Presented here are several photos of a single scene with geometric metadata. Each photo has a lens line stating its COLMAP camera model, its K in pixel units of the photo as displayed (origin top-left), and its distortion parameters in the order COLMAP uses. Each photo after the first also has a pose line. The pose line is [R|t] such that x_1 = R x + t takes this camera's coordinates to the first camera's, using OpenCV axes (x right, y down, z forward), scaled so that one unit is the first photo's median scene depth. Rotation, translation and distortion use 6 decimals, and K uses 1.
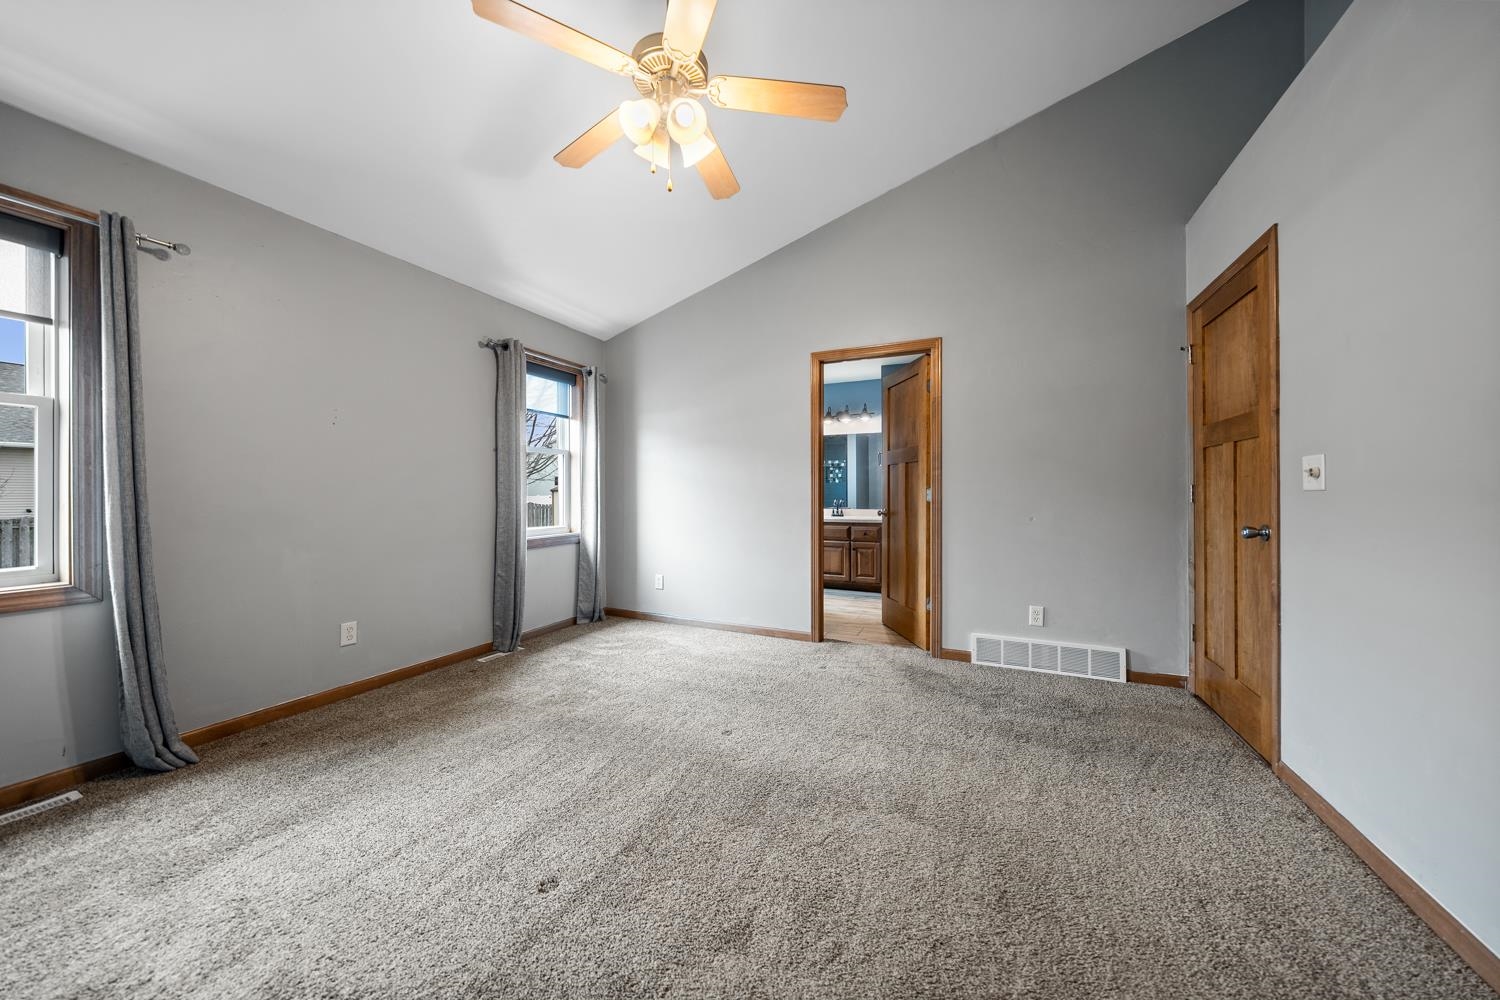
lens RADIAL K [[516.1, 0, 750.6], [0, 516.1, 490.9], [0, 0, 1]] dist [0.000028, -0.000004]
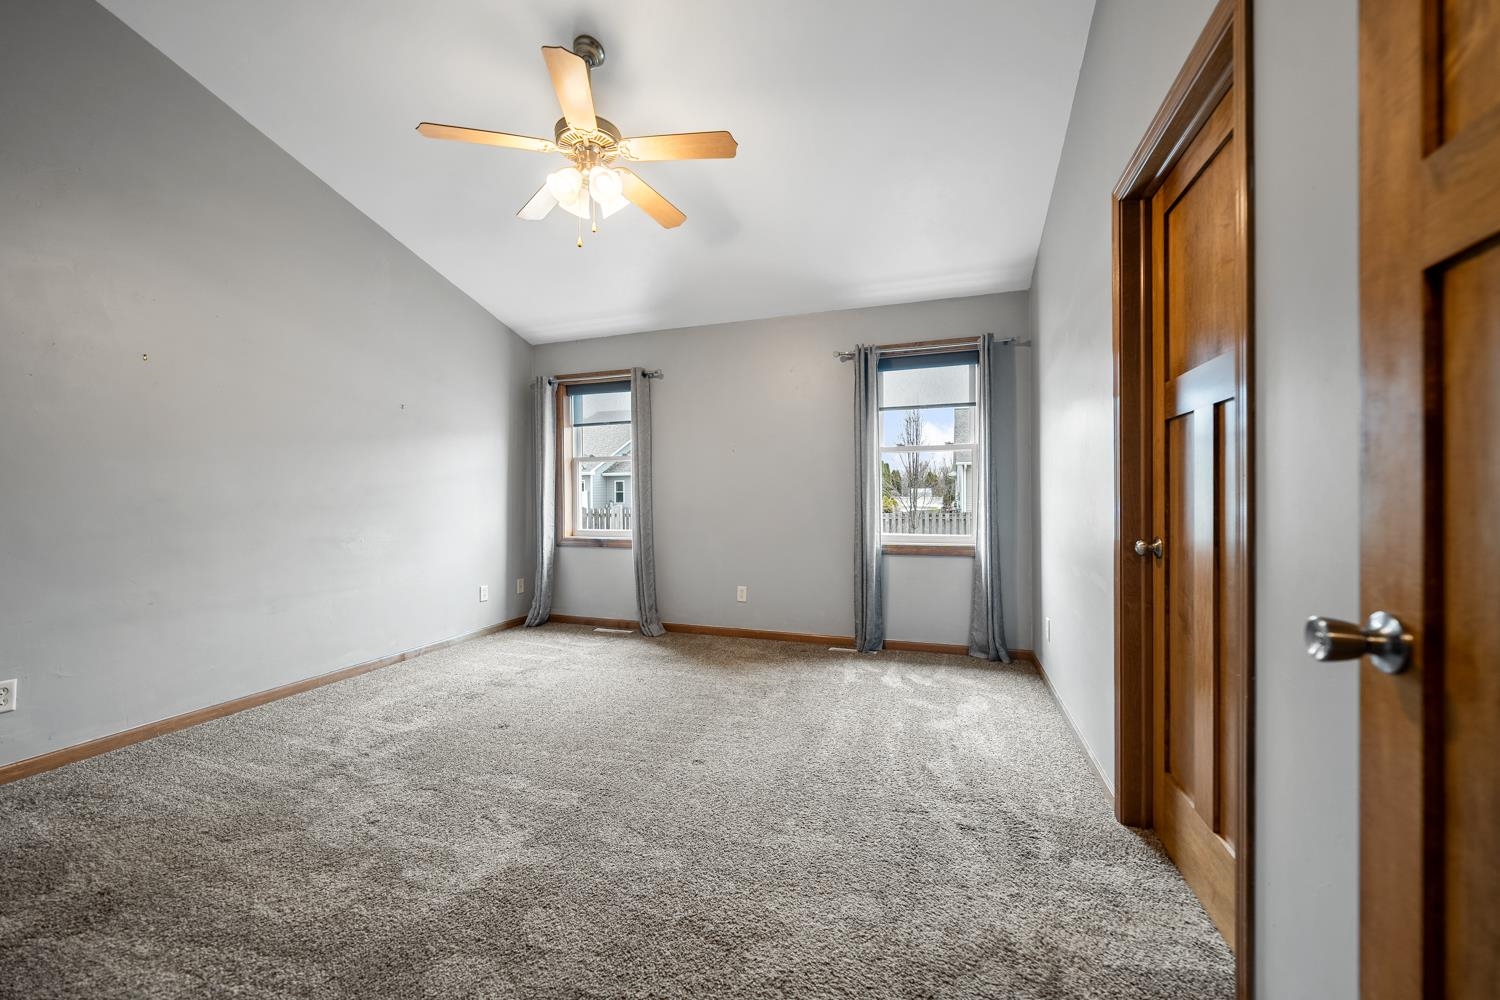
lens RADIAL K [[561.2, 0, 750.2], [0, 561.2, 505.6], [0, 0, 1]] dist [0.000544, 0.000009]
pose [[0.105374, 0.005084, -0.994420, 0.623102], [0.005015, 0.999971, 0.005644, 0.014757], [0.994420, -0.005582, 0.105346, 0.675138]]
